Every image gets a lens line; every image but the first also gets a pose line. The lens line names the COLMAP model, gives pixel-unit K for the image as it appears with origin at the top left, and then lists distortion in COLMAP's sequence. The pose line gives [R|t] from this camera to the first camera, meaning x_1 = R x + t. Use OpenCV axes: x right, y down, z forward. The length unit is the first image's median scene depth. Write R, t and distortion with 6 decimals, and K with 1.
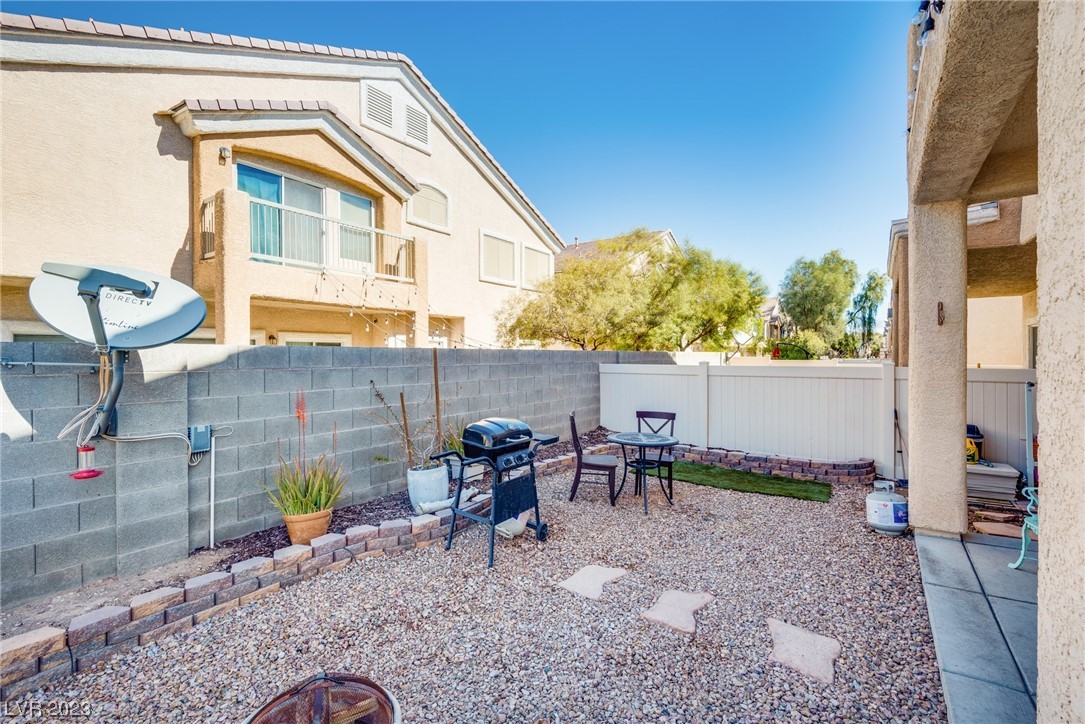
lens RADIAL K [[498.9, 0, 536.4], [0, 498.9, 354.8], [0, 0, 1]] dist [0.002885, -0.000777]
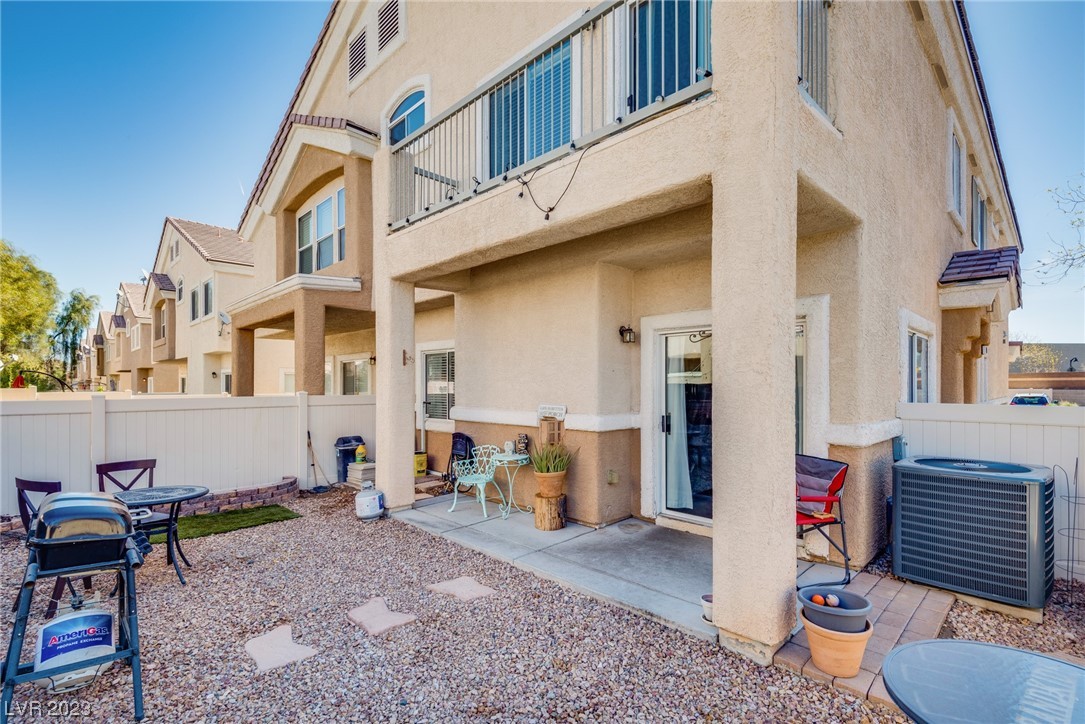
lens RADIAL K [[498.9, 0, 549.6], [0, 498.9, 379.8], [0, 0, 1]] dist [0.002885, -0.000777]
pose [[0.173228, 0.007902, 0.984850, -0.522680], [0.002914, 0.999959, -0.008536, -0.002347], [-0.984877, 0.004349, 0.173198, 0.304780]]
